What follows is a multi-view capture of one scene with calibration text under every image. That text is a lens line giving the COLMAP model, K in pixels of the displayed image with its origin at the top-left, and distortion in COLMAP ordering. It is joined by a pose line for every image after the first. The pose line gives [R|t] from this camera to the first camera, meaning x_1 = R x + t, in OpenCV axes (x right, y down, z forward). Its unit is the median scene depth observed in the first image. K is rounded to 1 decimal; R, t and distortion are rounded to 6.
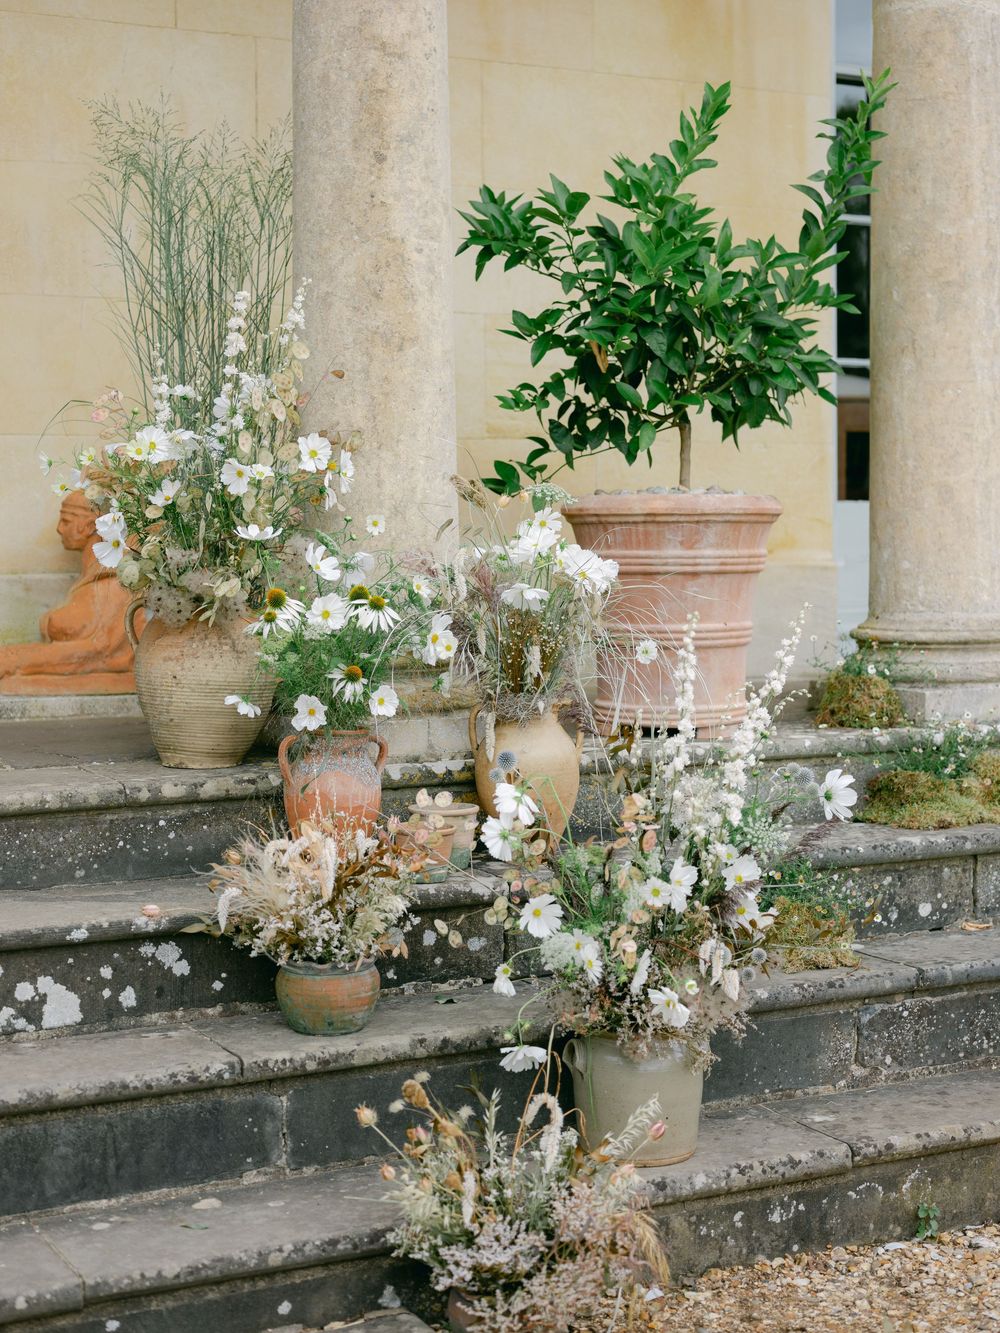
lens RADIAL K [[2053.5, 0, 512.7], [0, 2053.5, 594.2], [0, 0, 1]] dist [0.000435, -0.029604]
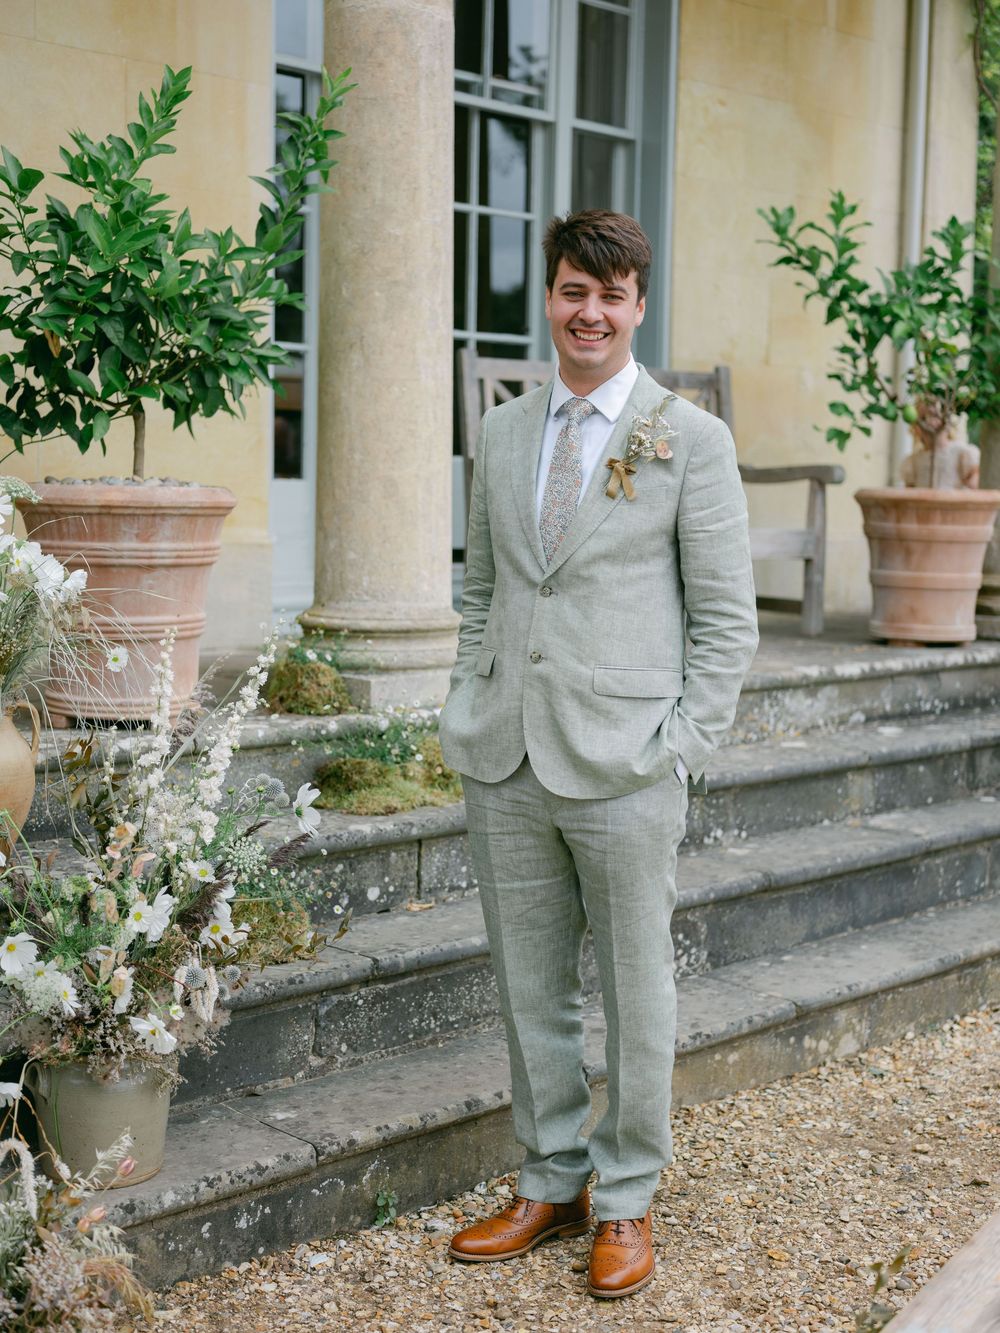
lens RADIAL K [[1837.0, 0, 475.5], [0, 1837.0, 666.7], [0, 0, 1]] dist [0.001246, -0.007882]
pose [[0.958627, -0.004279, 0.284632, -0.015667], [-0.016620, 0.997340, 0.070970, -0.030897], [-0.284178, -0.072764, 0.956006, 0.112827]]
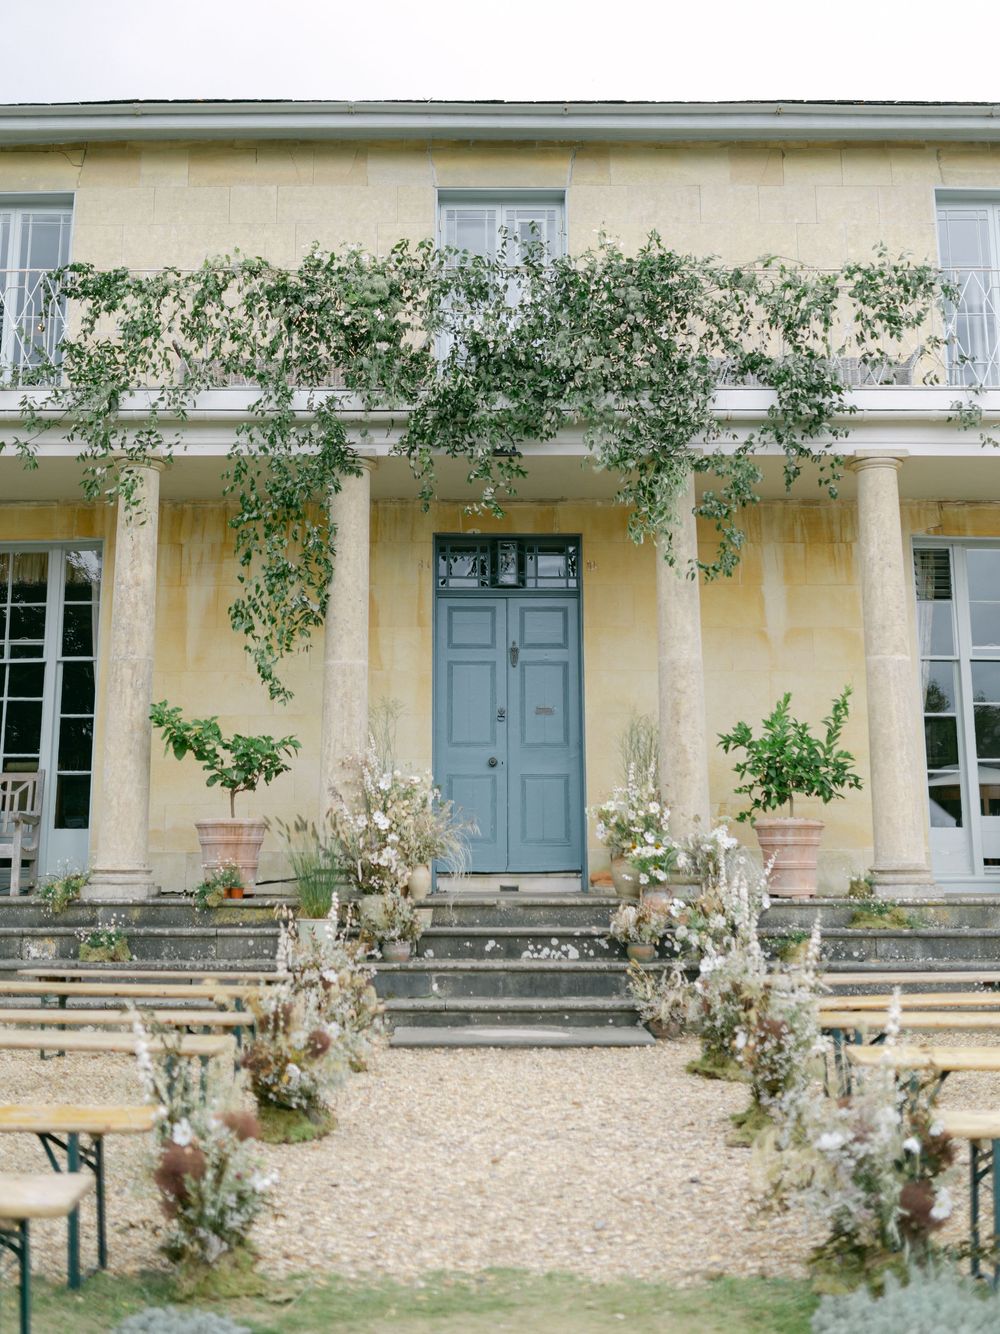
lens RADIAL K [[1365.6, 0, 500.0], [0, 1365.6, 667.0], [0, 0, 1]] dist [0.004387, 0.000922]
pose [[0.891050, -0.057933, -0.450193, 0.738629], [-0.024039, 0.984407, -0.174257, 0.109546], [0.453269, 0.166094, 0.875763, -1.217881]]
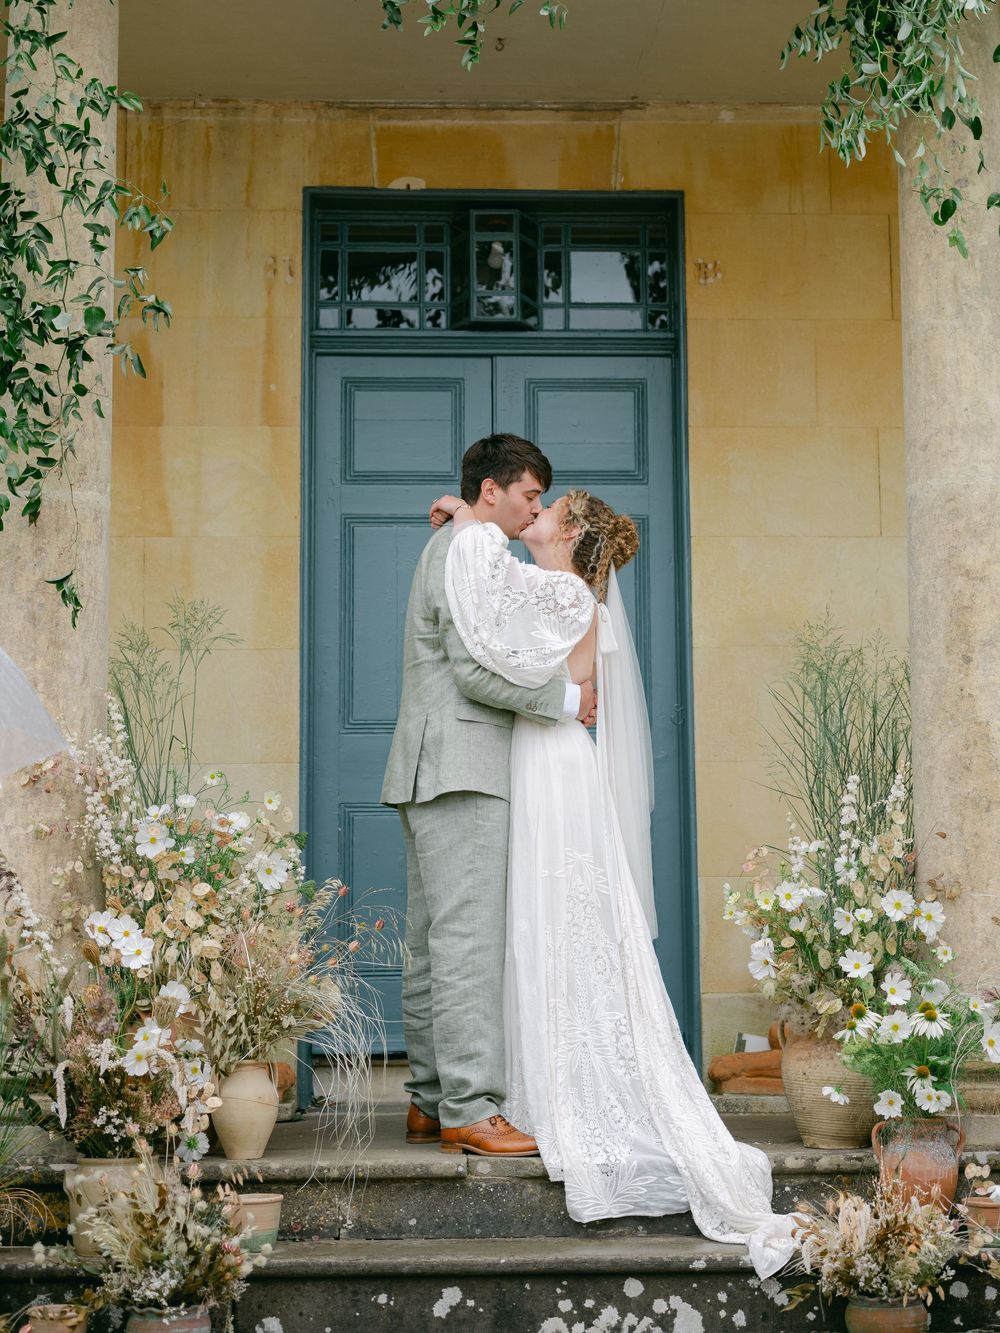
lens RADIAL K [[2300.3, 0, 624.9], [0, 2300.3, 662.6], [0, 0, 1]] dist [-0.022029, 0.100835]
pose [[0.918110, -0.048643, -0.393328, 0.308094], [-0.012640, 0.988341, -0.151734, 0.006101], [0.396123, 0.144280, 0.906791, -0.374188]]
